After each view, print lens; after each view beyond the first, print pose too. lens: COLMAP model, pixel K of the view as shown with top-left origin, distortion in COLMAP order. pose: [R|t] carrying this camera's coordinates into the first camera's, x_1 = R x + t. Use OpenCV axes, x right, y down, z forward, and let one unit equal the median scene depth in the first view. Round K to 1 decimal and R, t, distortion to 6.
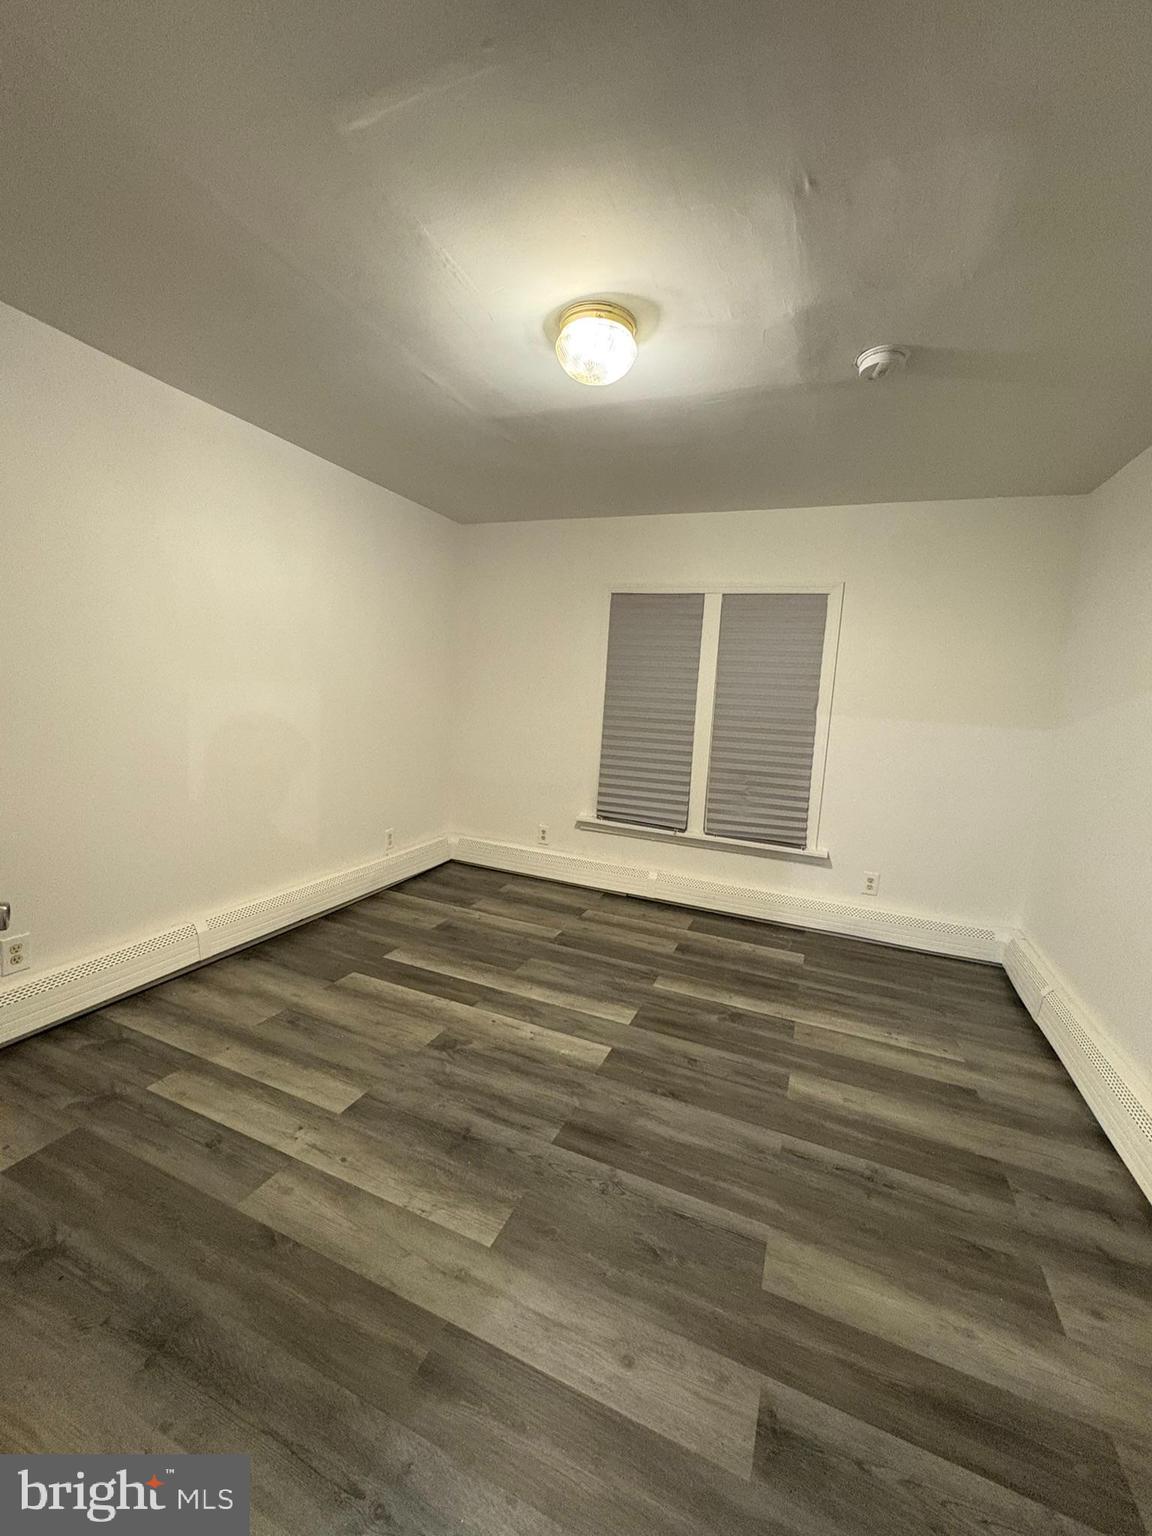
lens RADIAL K [[609.1, 0, 581.3], [0, 609.1, 765.5], [0, 0, 1]] dist [0.000901, 0.000002]
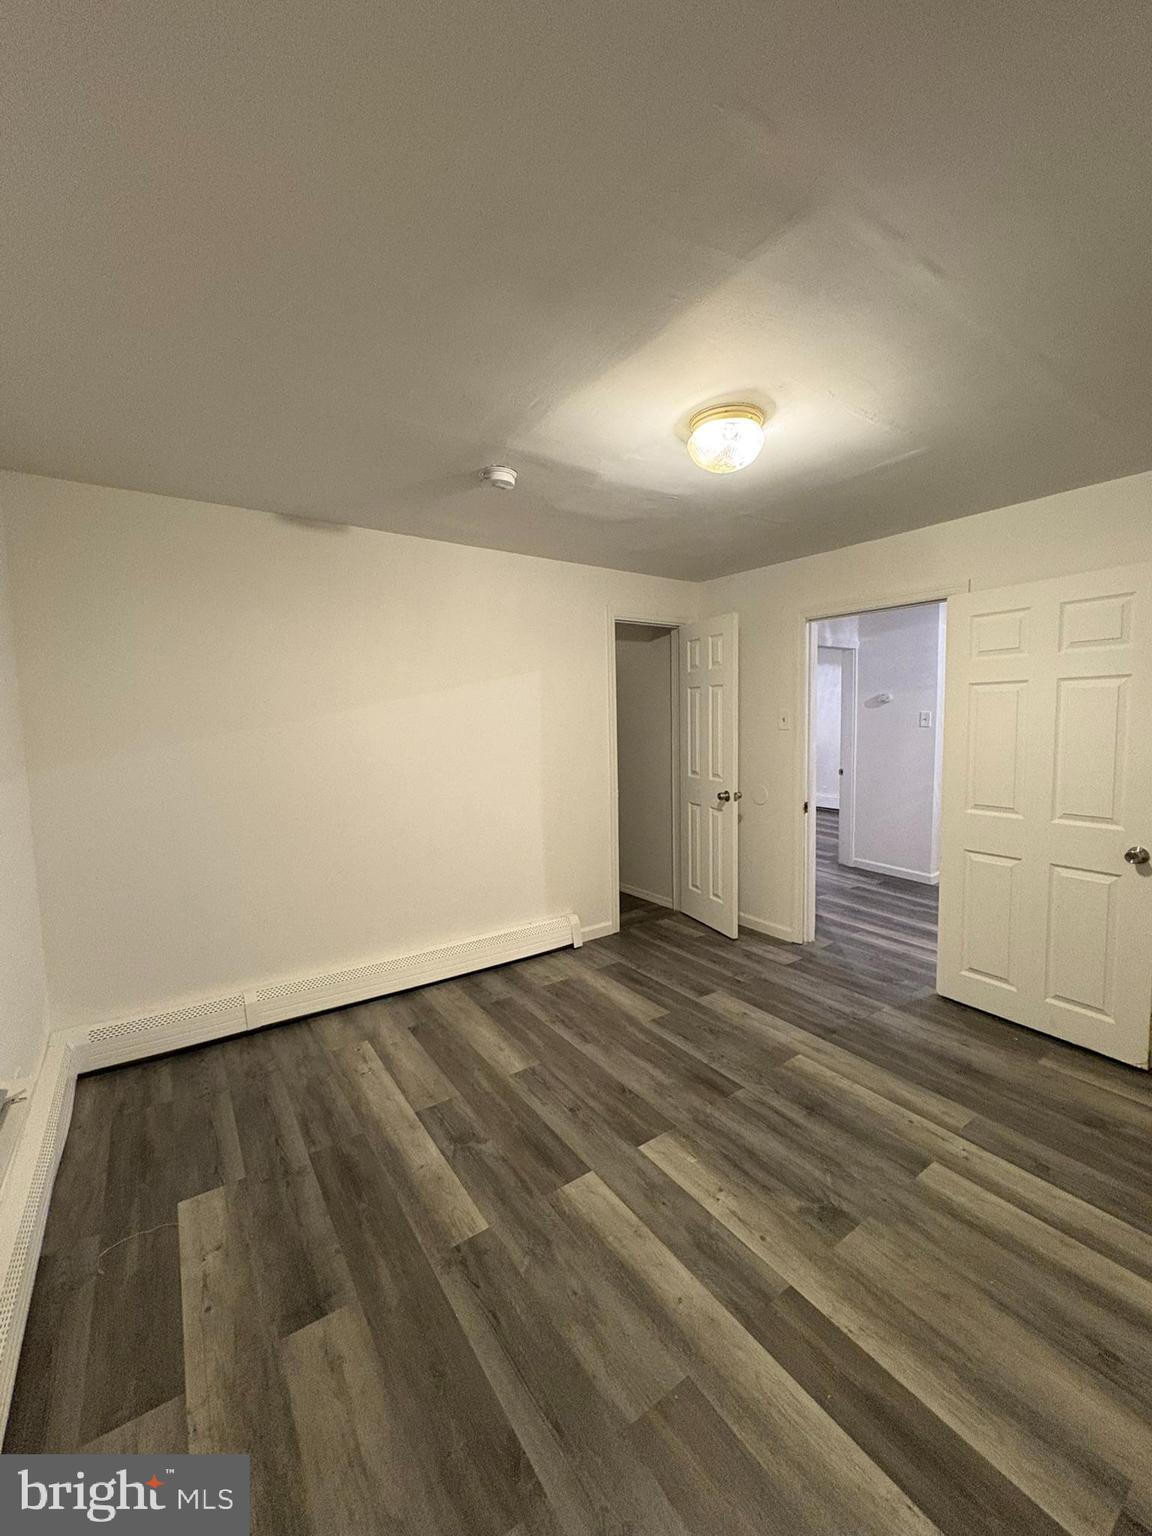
lens RADIAL K [[609.1, 0, 581.3], [0, 609.1, 765.5], [0, 0, 1]] dist [0.000901, 0.000002]
pose [[-0.838888, -0.095709, 0.535823, -0.344398], [0.028938, 0.975185, 0.219493, -0.321791], [-0.543534, 0.199636, -0.815301, 1.856143]]
